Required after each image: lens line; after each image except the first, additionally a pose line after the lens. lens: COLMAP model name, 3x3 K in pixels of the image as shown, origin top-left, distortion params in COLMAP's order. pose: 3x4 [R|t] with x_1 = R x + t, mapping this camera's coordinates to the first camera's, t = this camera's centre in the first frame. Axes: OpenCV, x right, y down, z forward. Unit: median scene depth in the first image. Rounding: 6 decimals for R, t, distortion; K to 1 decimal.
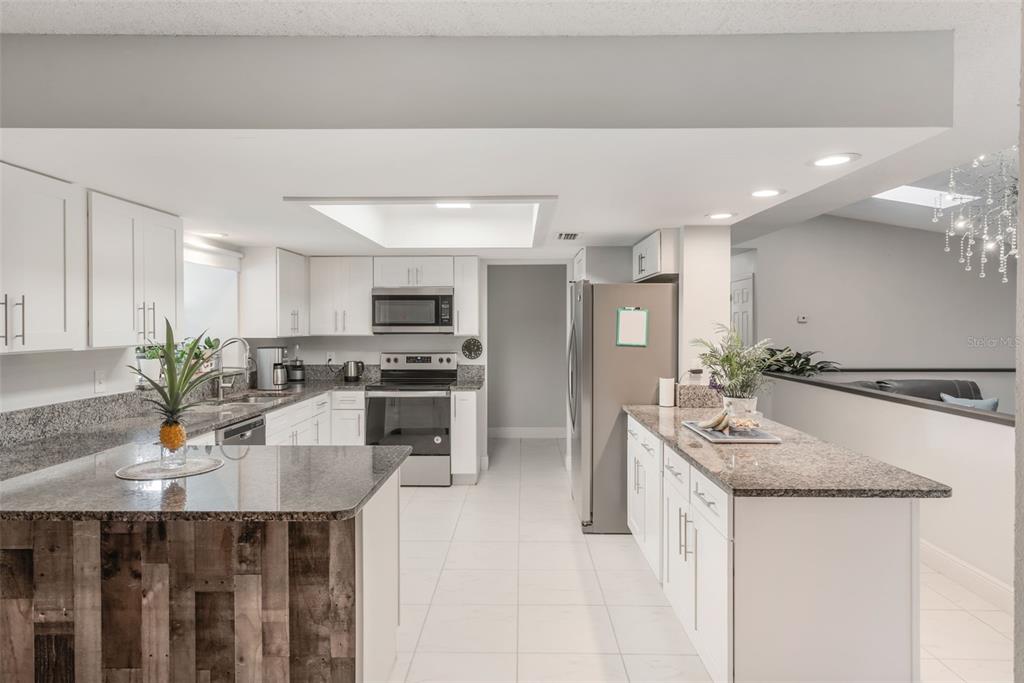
lens RADIAL K [[595.8, 0, 508.1], [0, 595.8, 320.9], [0, 0, 1]] dist [0.001731, -0.000350]
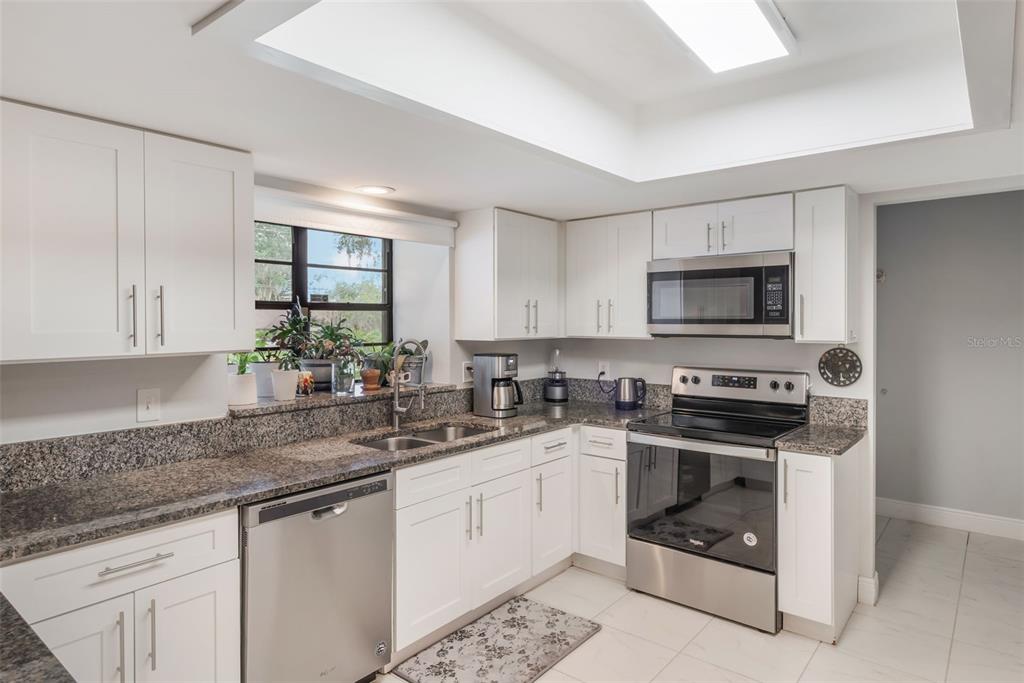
lens RADIAL K [[595.8, 0, 508.1], [0, 595.8, 320.9], [0, 0, 1]] dist [0.001731, -0.000350]
pose [[0.785069, 0.000594, -0.619408, 0.038379], [0.004197, 0.999971, 0.006278, 0.001484], [0.619395, -0.007529, 0.785044, 0.430594]]
